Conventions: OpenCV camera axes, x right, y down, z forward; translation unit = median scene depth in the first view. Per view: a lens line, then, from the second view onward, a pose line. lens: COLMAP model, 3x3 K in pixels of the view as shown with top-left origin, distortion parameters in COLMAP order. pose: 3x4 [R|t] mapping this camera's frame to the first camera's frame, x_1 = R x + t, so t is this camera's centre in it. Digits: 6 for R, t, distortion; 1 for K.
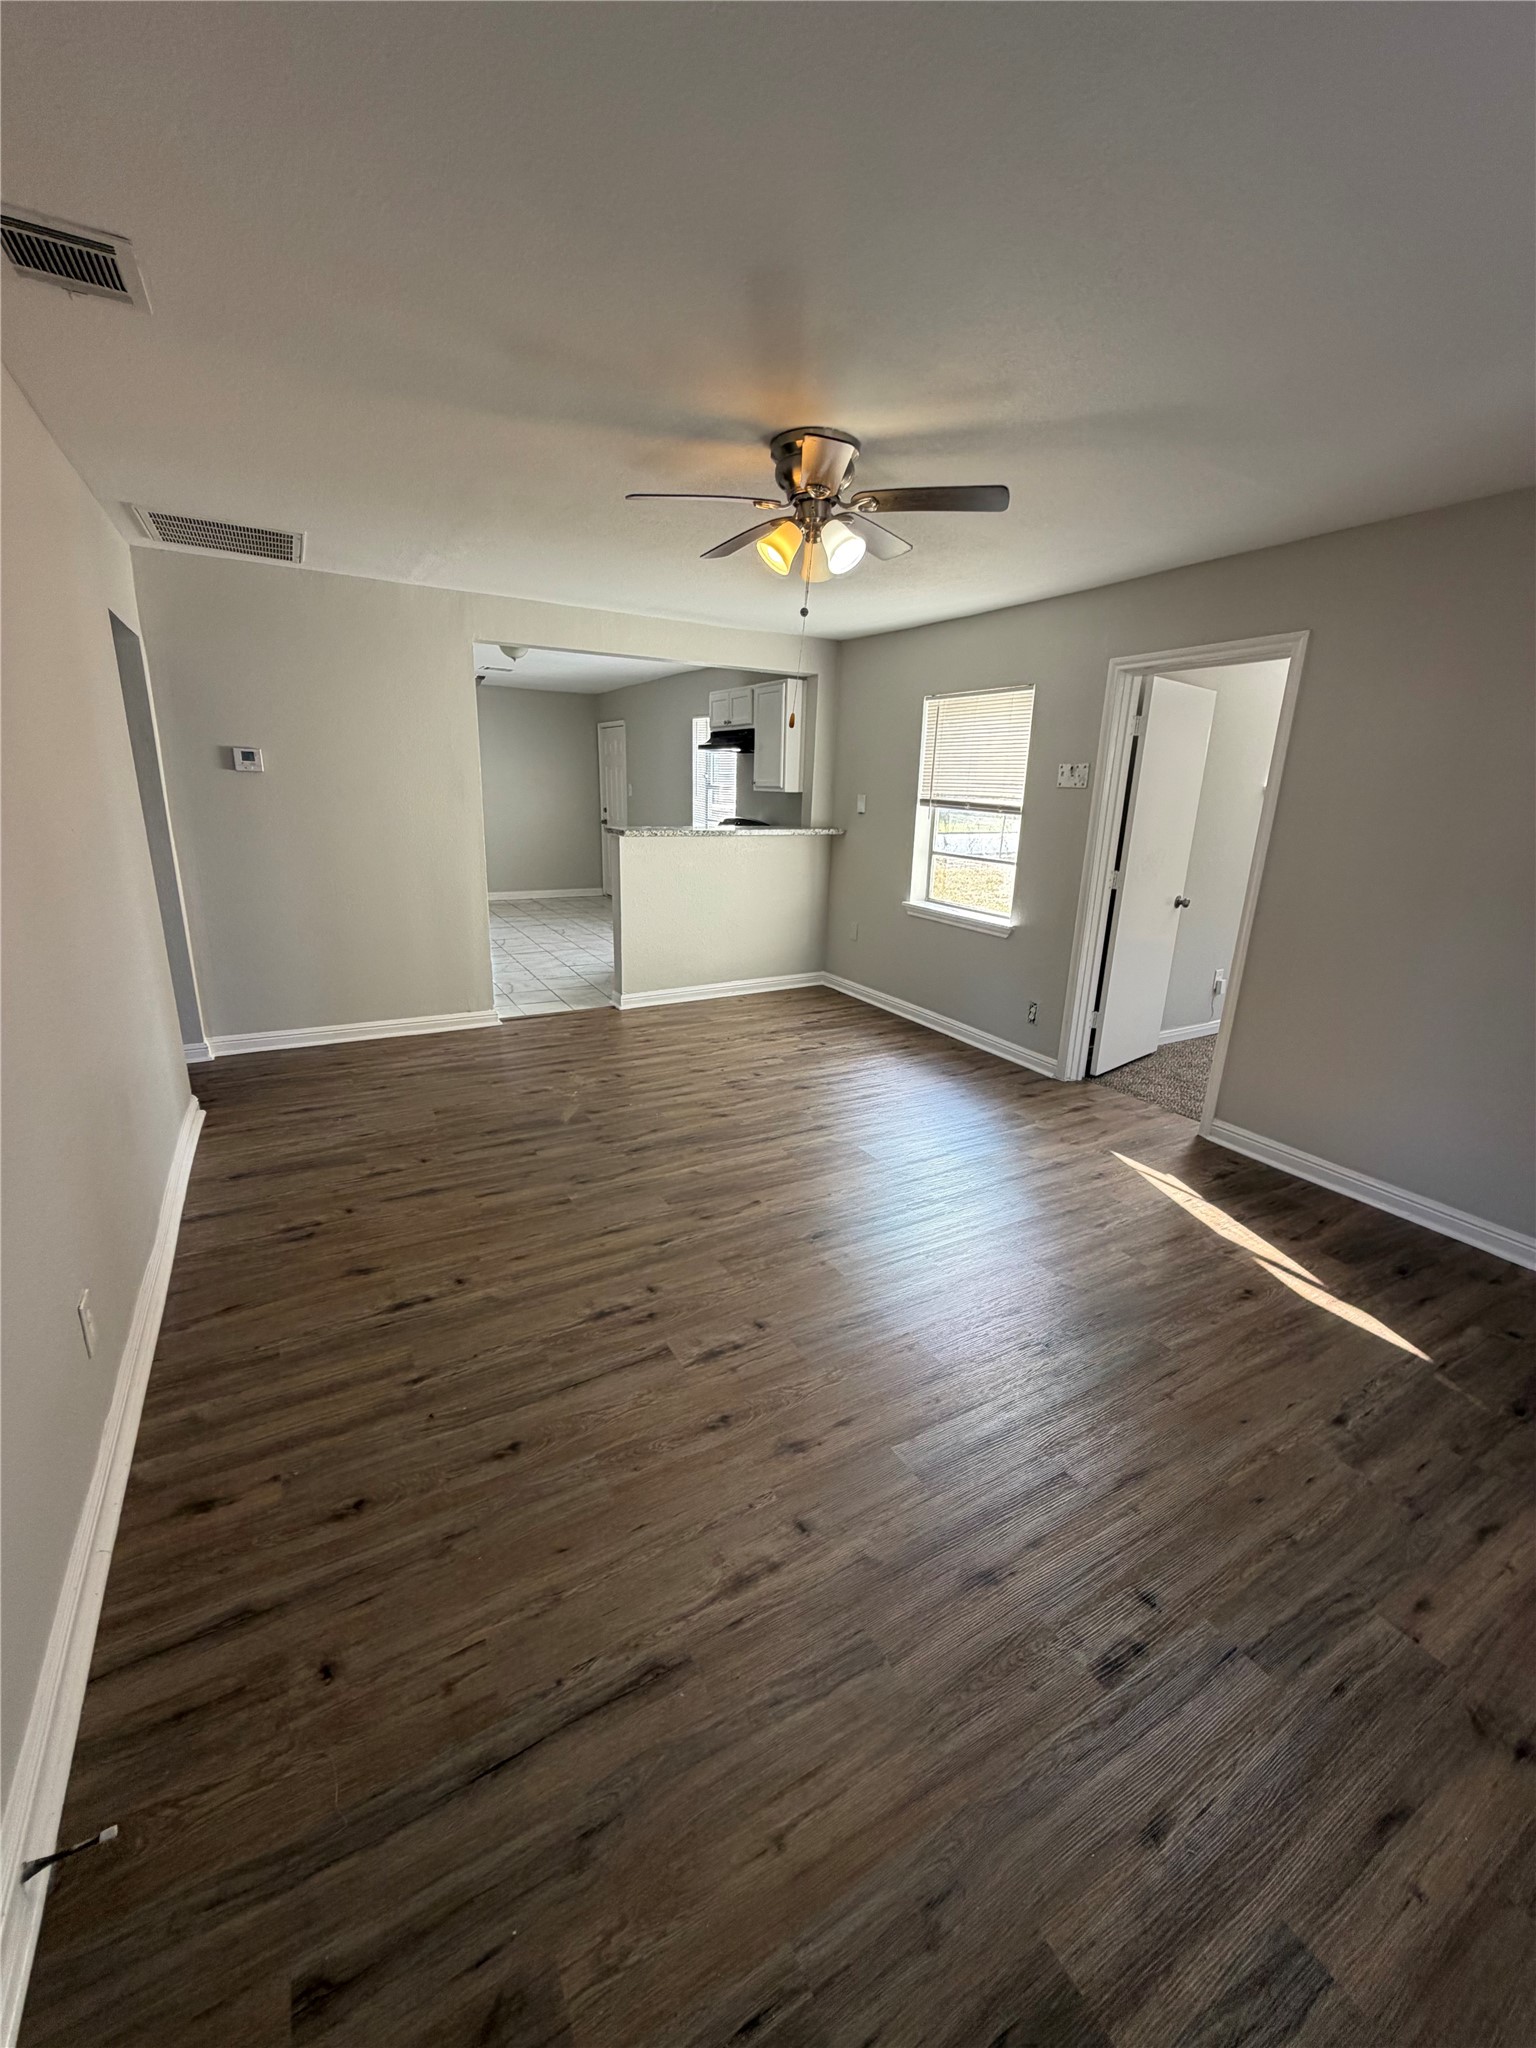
lens RADIAL K [[826.0, 0, 768.0], [0, 826.0, 1024.0], [0, 0, 1]] dist [0.000189, 0.000001]
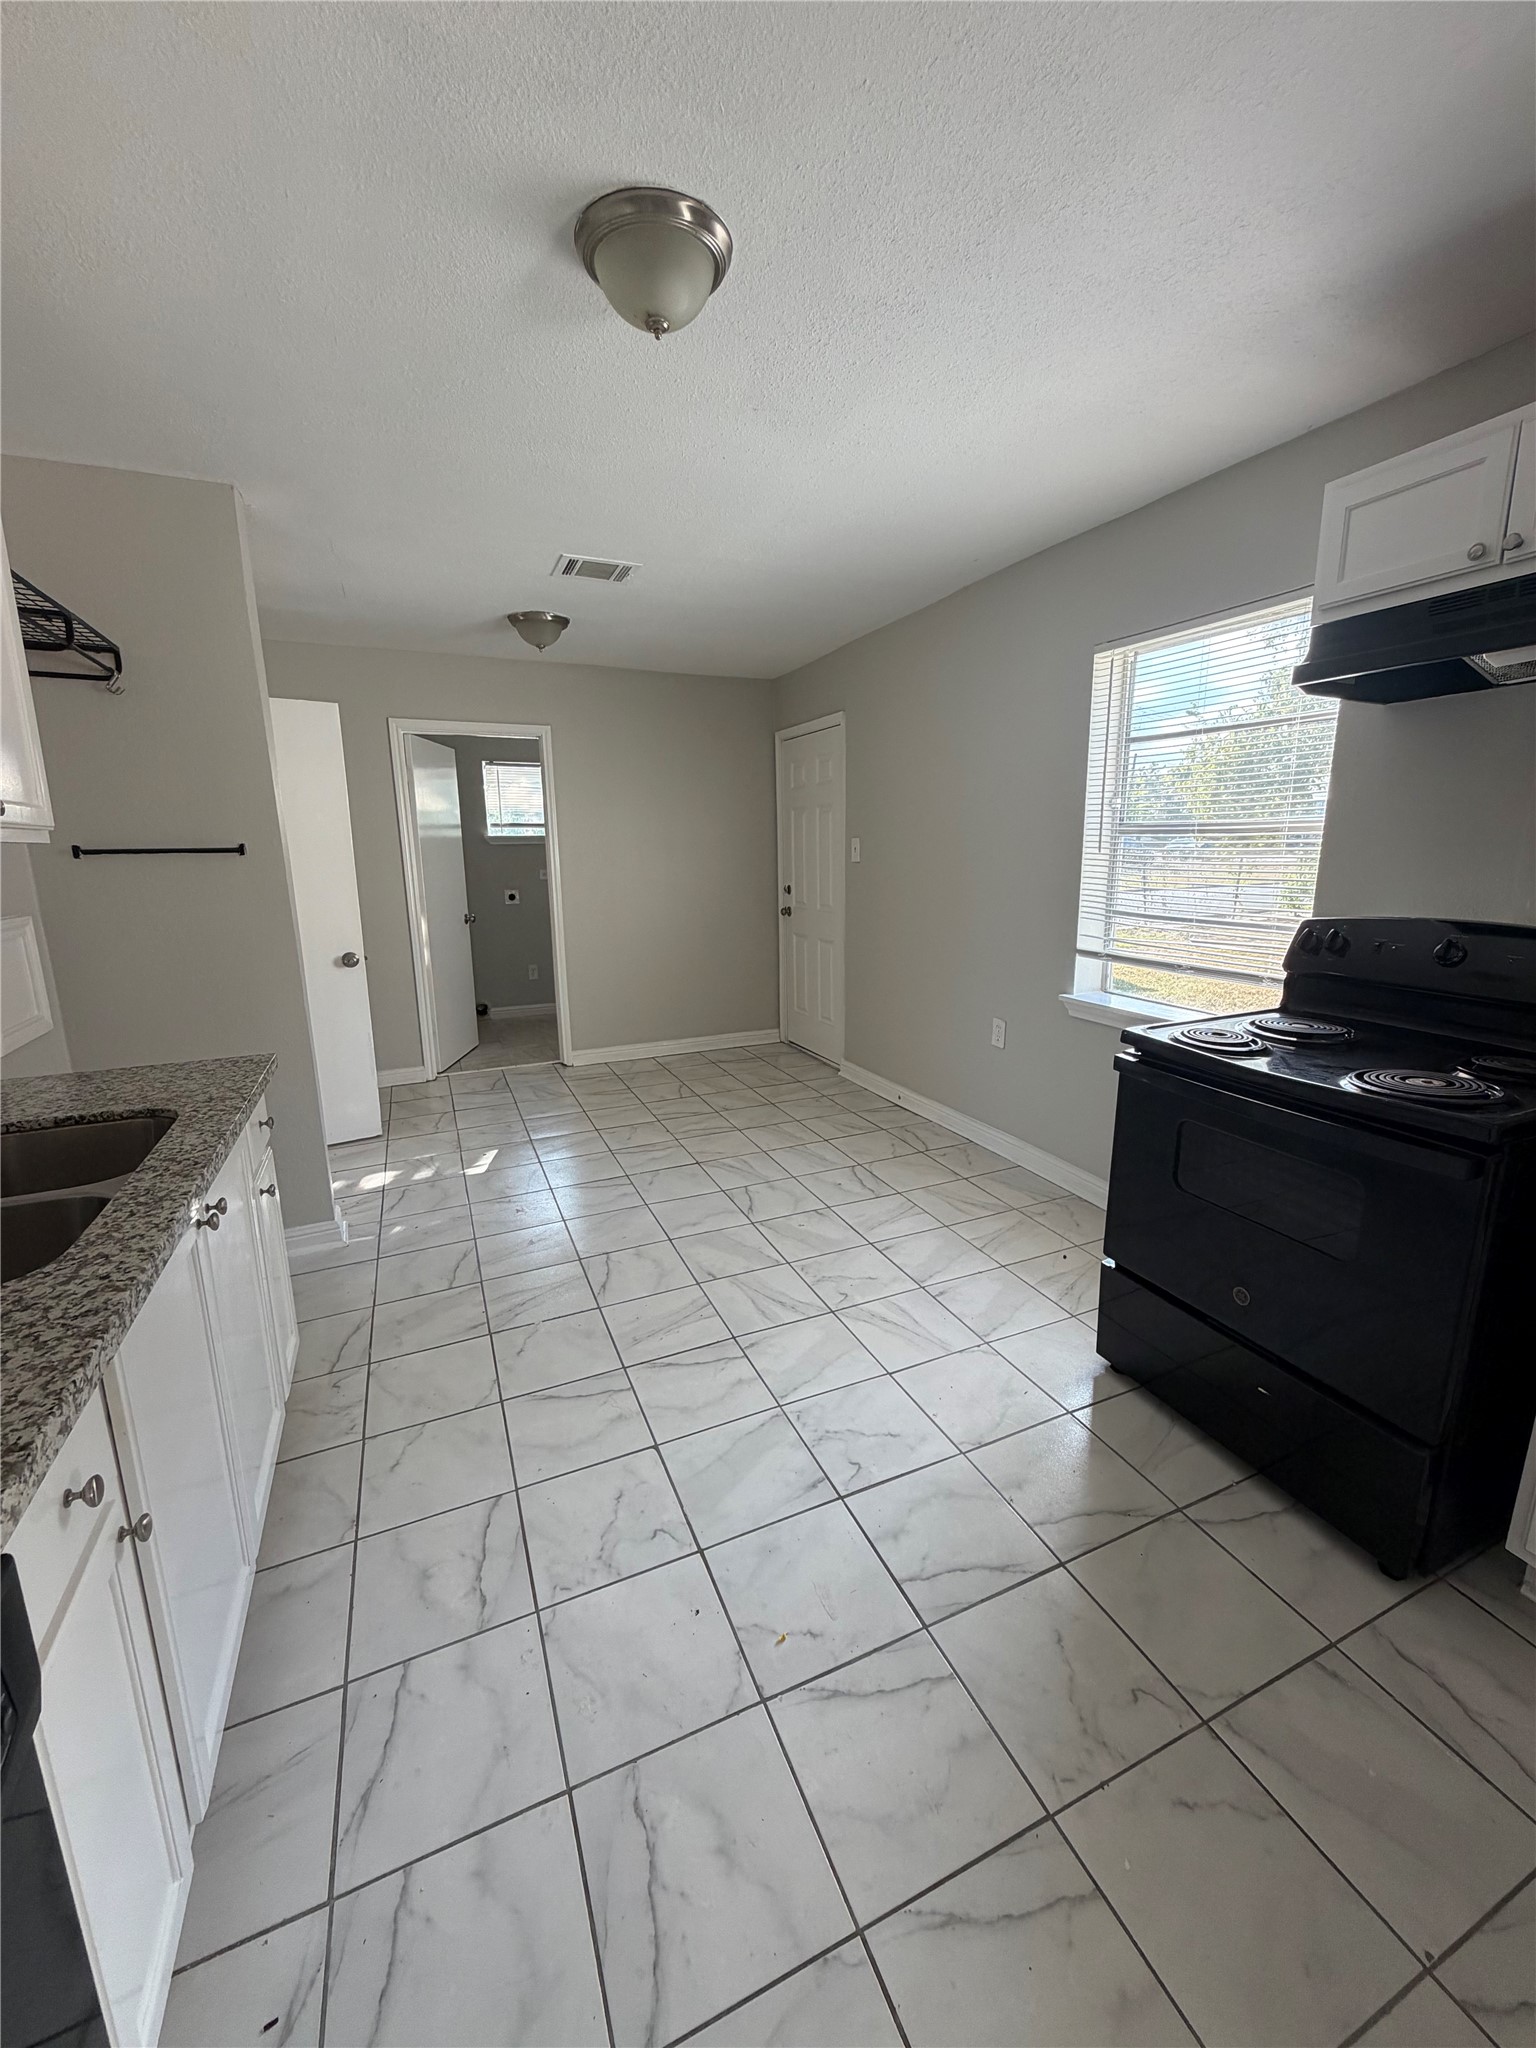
lens RADIAL K [[819.9, 0, 768.0], [0, 819.9, 1024.0], [0, 0, 1]] dist [0.000153, 0.000012]
pose [[0.993199, -0.020777, -0.114563, -0.149953], [0.012891, 0.997523, -0.069146, -0.134518], [0.115716, 0.067198, 0.991007, 0.472193]]
